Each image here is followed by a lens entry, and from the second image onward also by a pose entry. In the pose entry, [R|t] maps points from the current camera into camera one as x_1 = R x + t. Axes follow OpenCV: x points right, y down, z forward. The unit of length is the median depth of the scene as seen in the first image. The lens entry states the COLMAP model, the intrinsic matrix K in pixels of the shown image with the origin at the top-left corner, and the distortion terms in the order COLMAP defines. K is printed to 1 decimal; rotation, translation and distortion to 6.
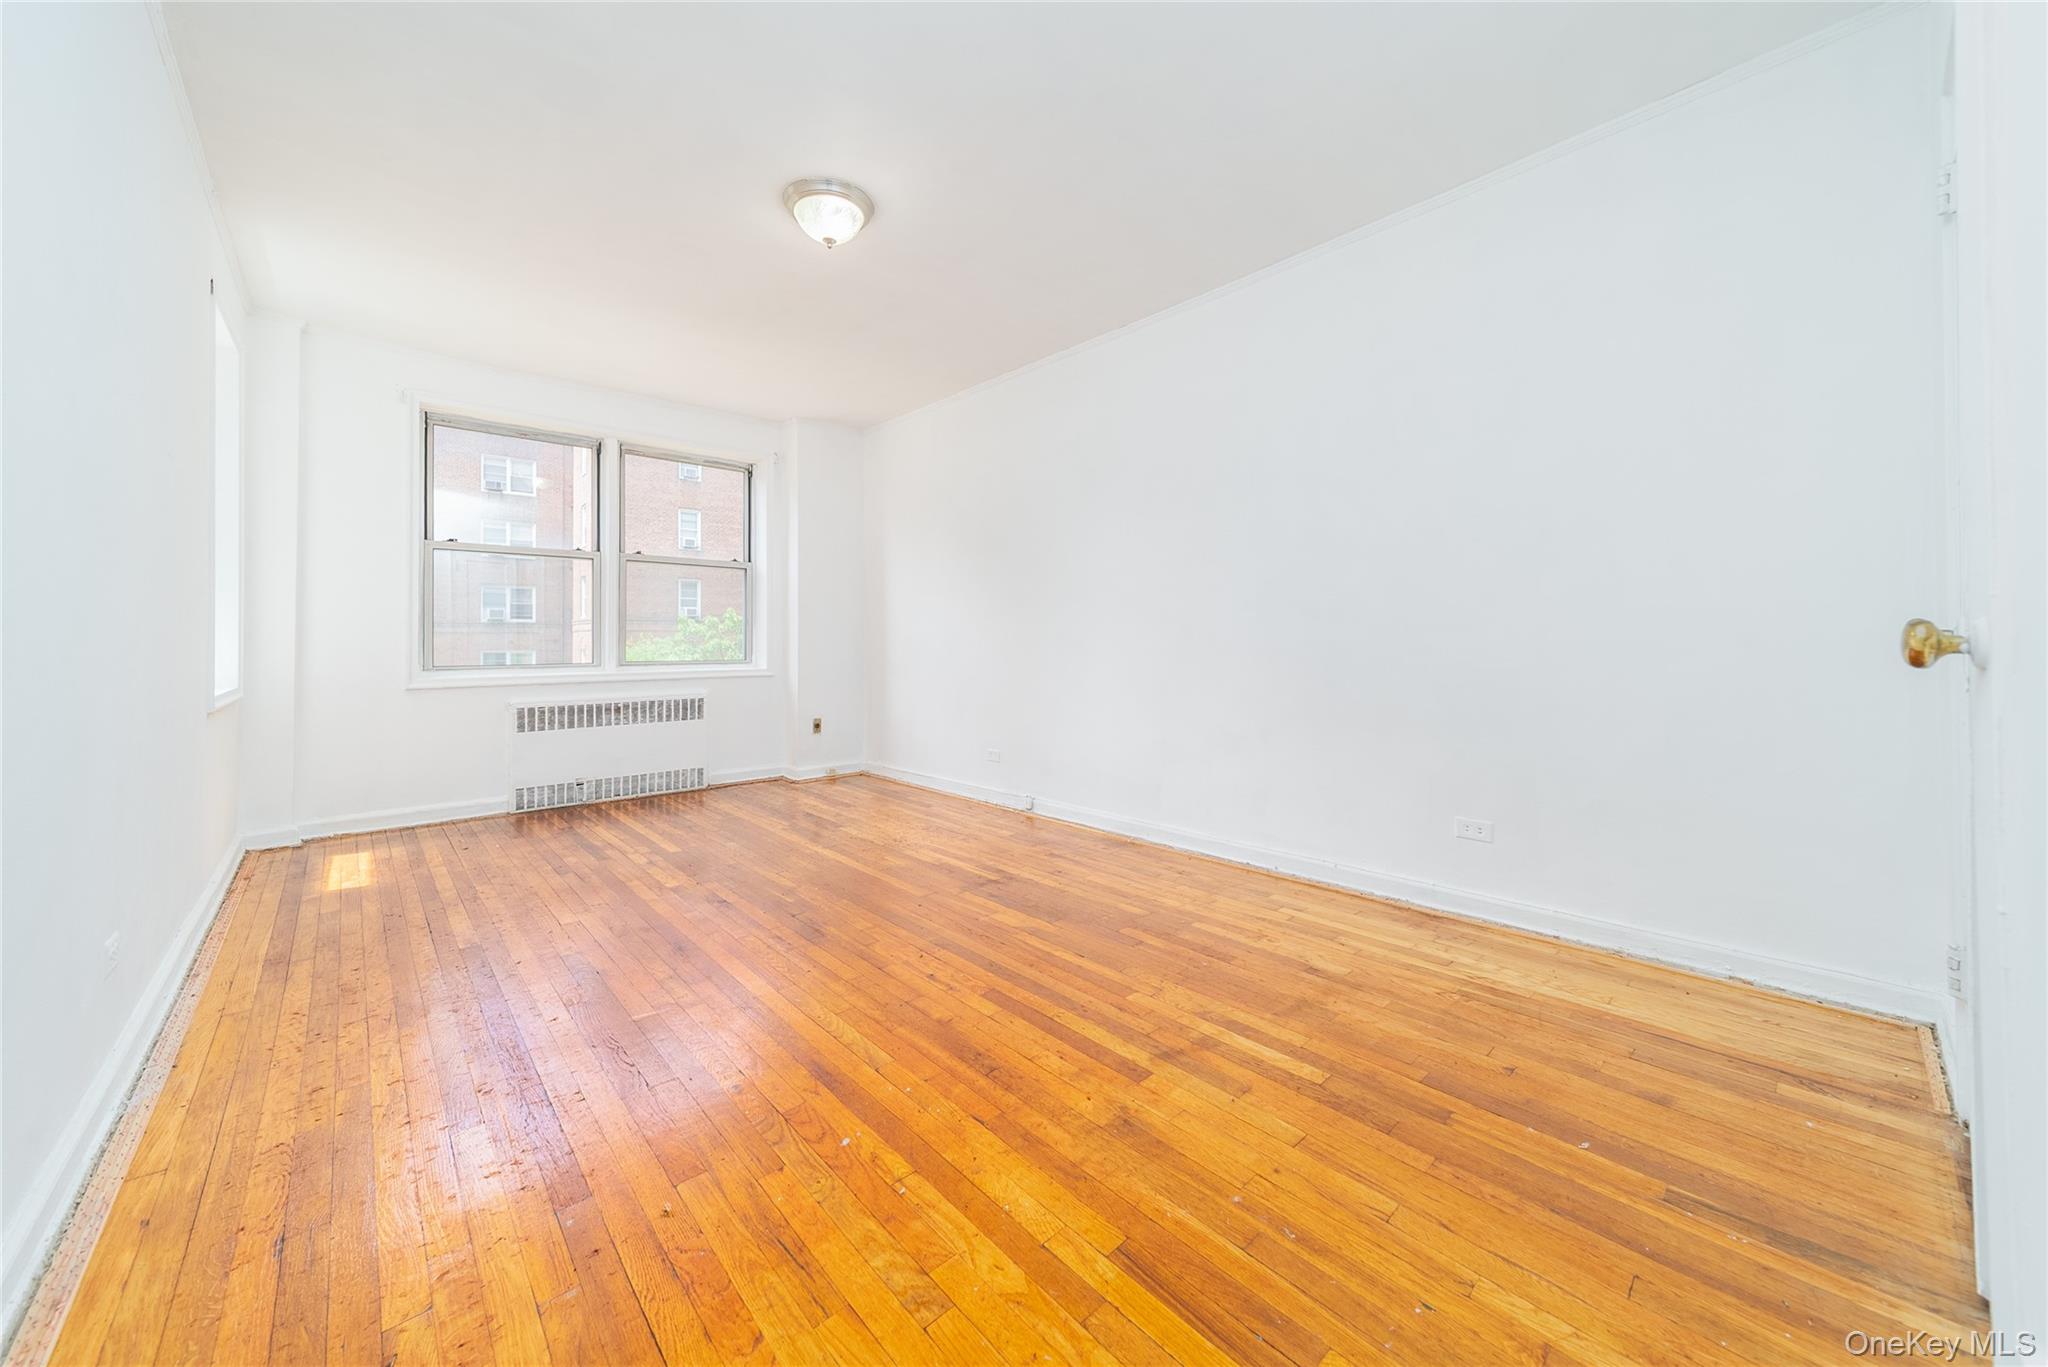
lens RADIAL K [[718.1, 0, 1023.1], [0, 718.1, 642.3], [0, 0, 1]] dist [-0.000287, -0.000006]
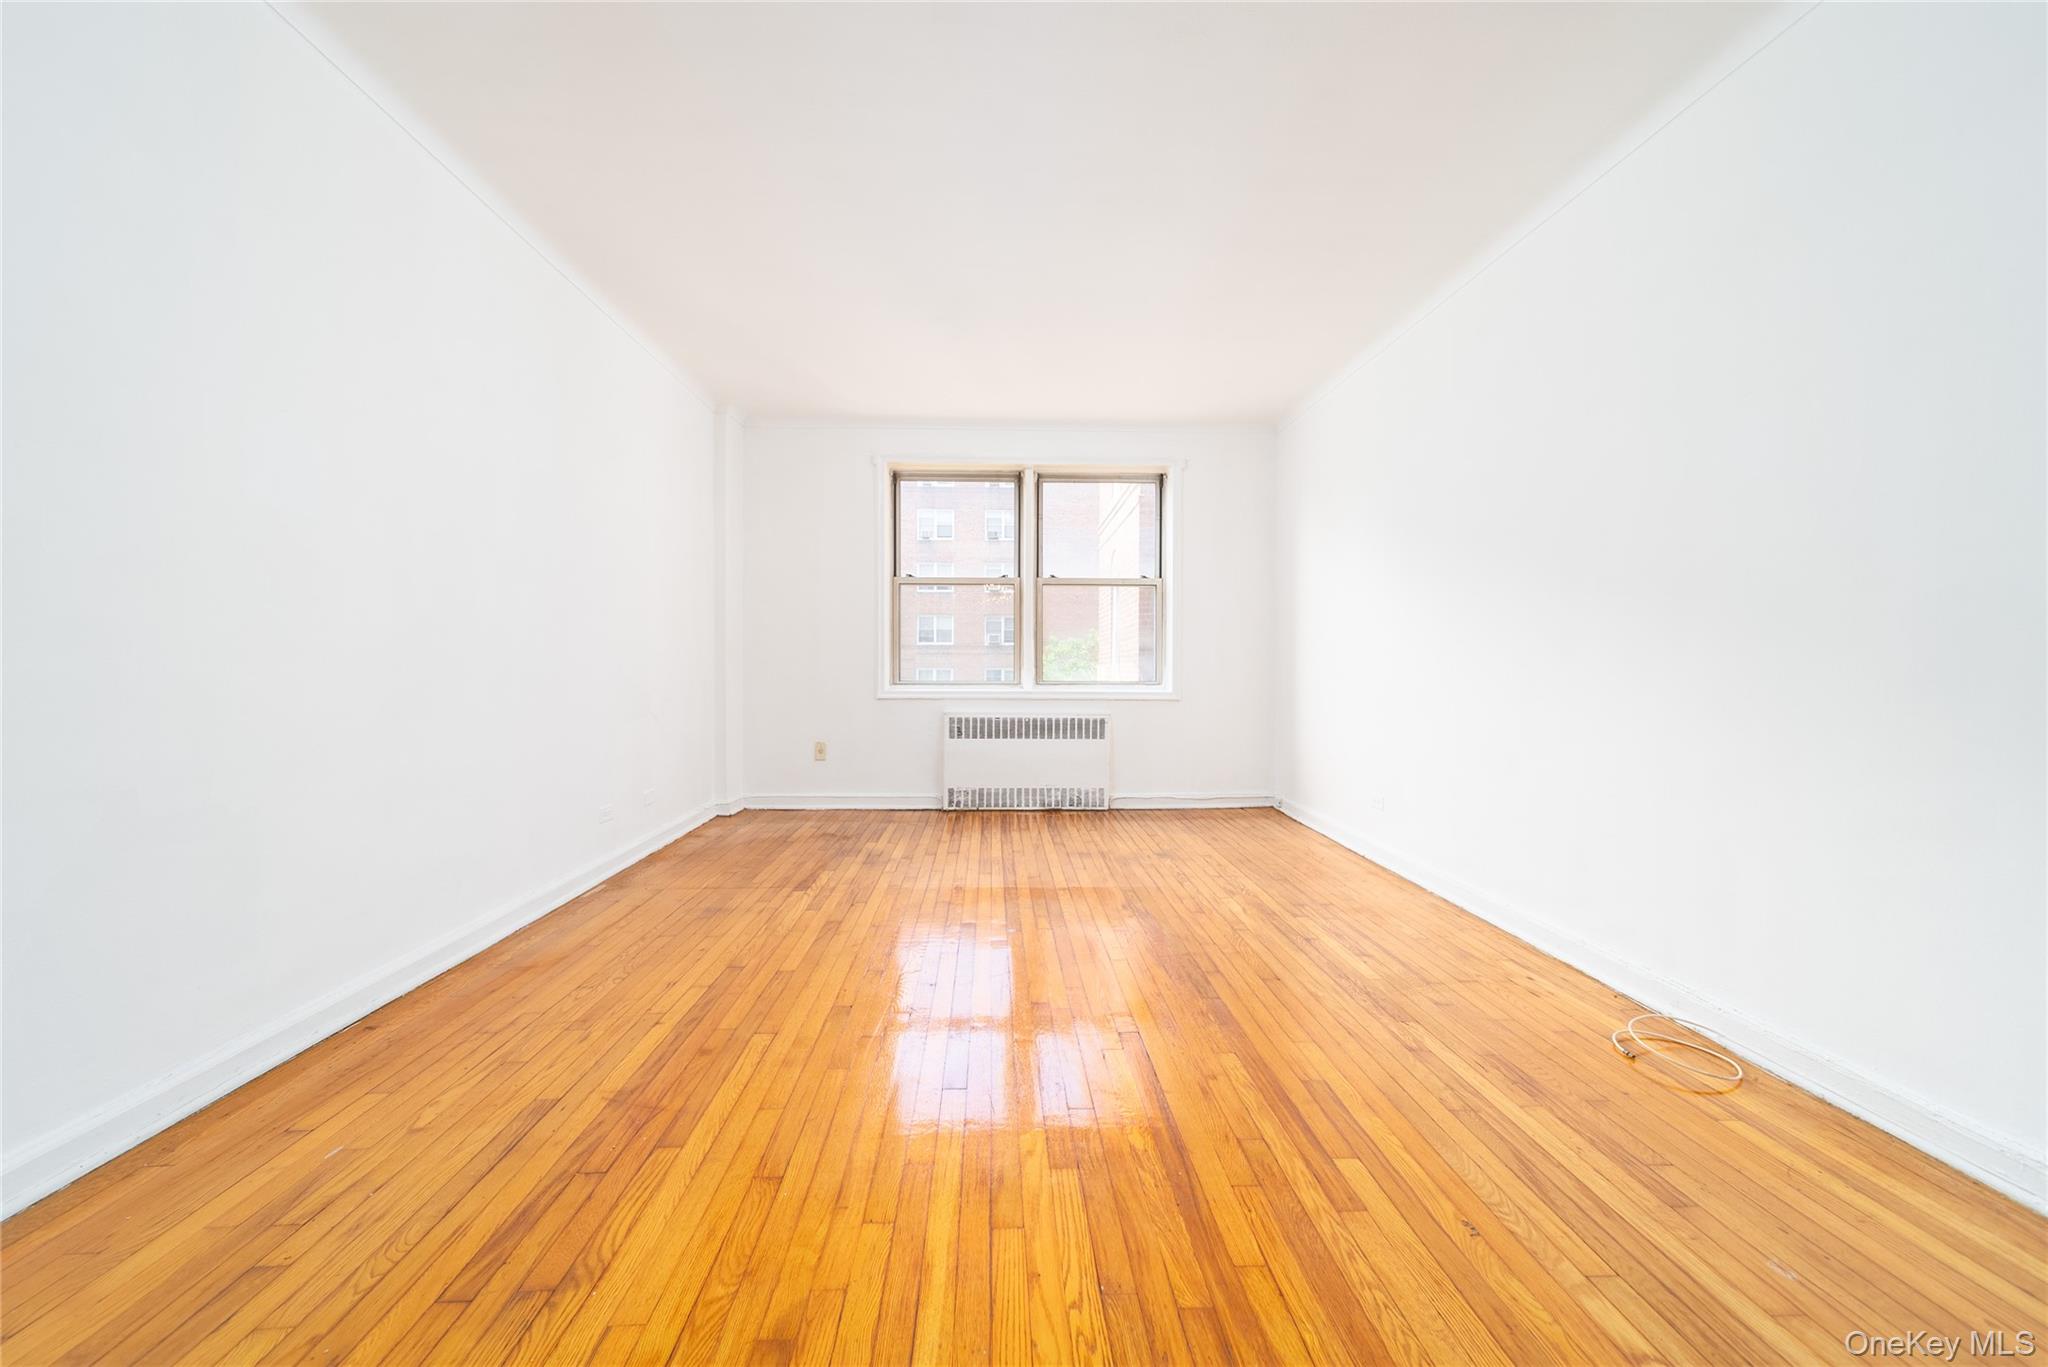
lens RADIAL K [[752.8, 0, 1015.8], [0, 752.8, 695.9], [0, 0, 1]] dist [0.022592, -0.000002]
pose [[0.751550, 0.033487, -0.658825, 0.151004], [-0.004184, 0.998933, 0.046001, -0.001405], [0.659662, -0.031816, 0.750888, 0.143686]]
